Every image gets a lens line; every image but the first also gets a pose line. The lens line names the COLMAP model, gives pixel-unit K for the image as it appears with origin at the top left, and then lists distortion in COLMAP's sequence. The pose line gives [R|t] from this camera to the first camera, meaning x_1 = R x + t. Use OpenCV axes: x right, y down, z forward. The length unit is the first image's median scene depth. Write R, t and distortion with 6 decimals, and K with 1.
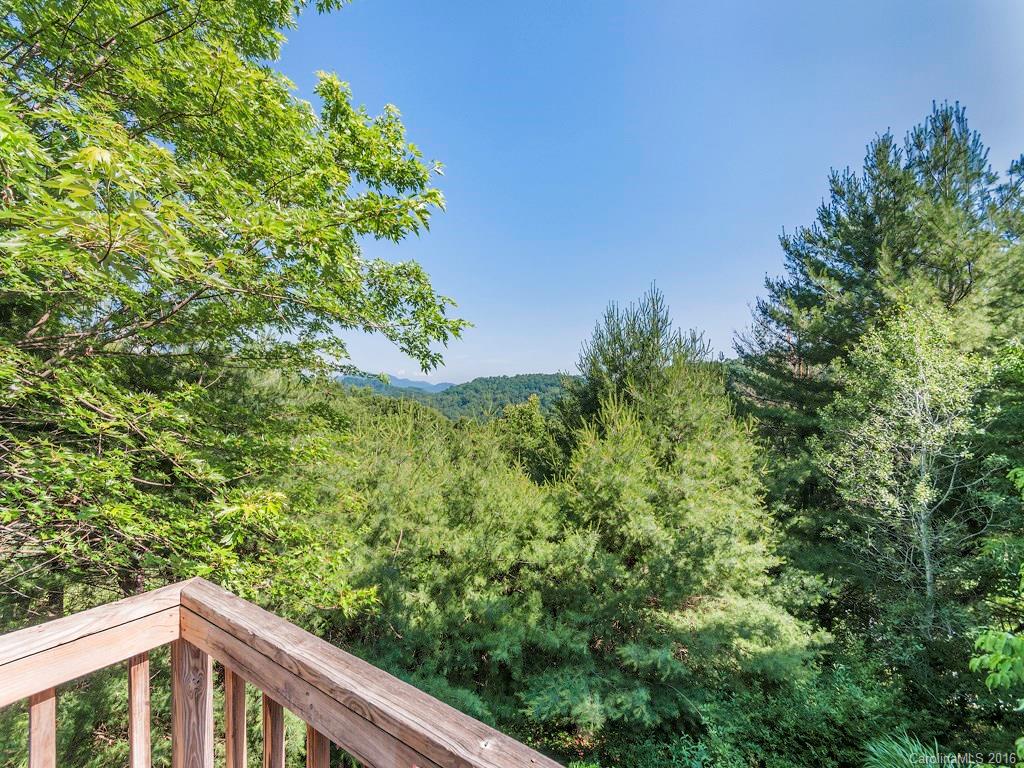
lens RADIAL K [[449.1, 0, 509.3], [0, 449.1, 387.1], [0, 0, 1]] dist [0.001975, 0.000299]
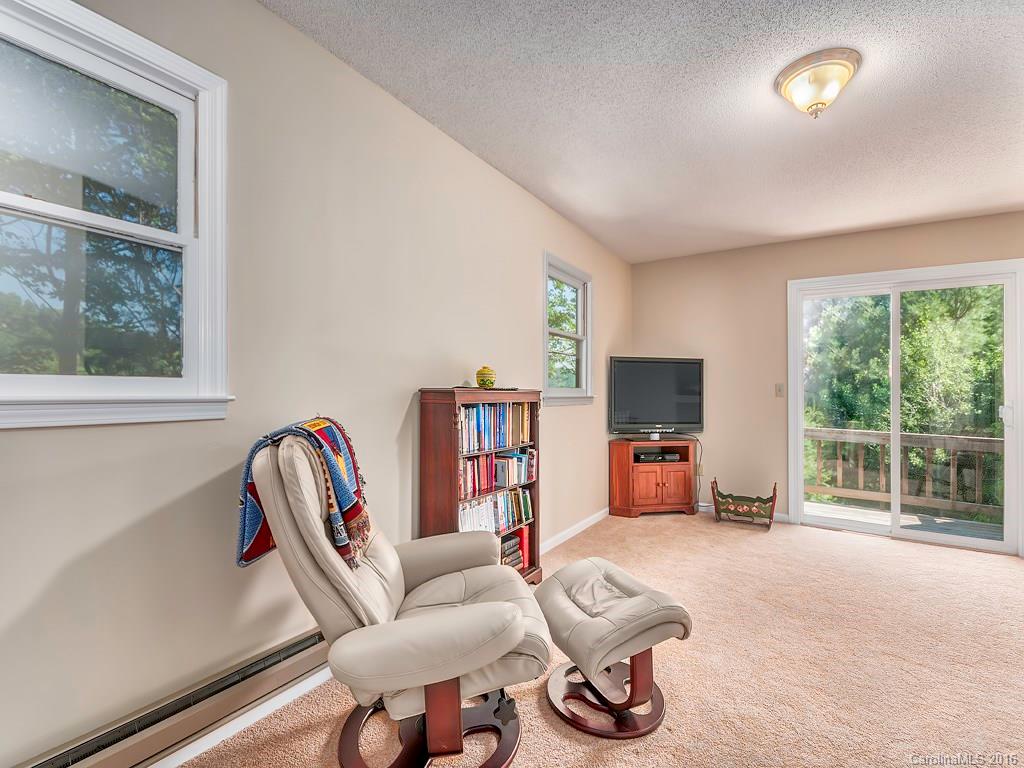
lens RADIAL K [[471.1, 0, 514.2], [0, 471.1, 379.6], [0, 0, 1]] dist [-0.003533, -0.000537]
pose [[0.999525, 0.002649, 0.030705, -0.405692], [-0.002723, 0.999994, 0.002345, -0.003074], [-0.030698, -0.002427, 0.999526, -0.380671]]
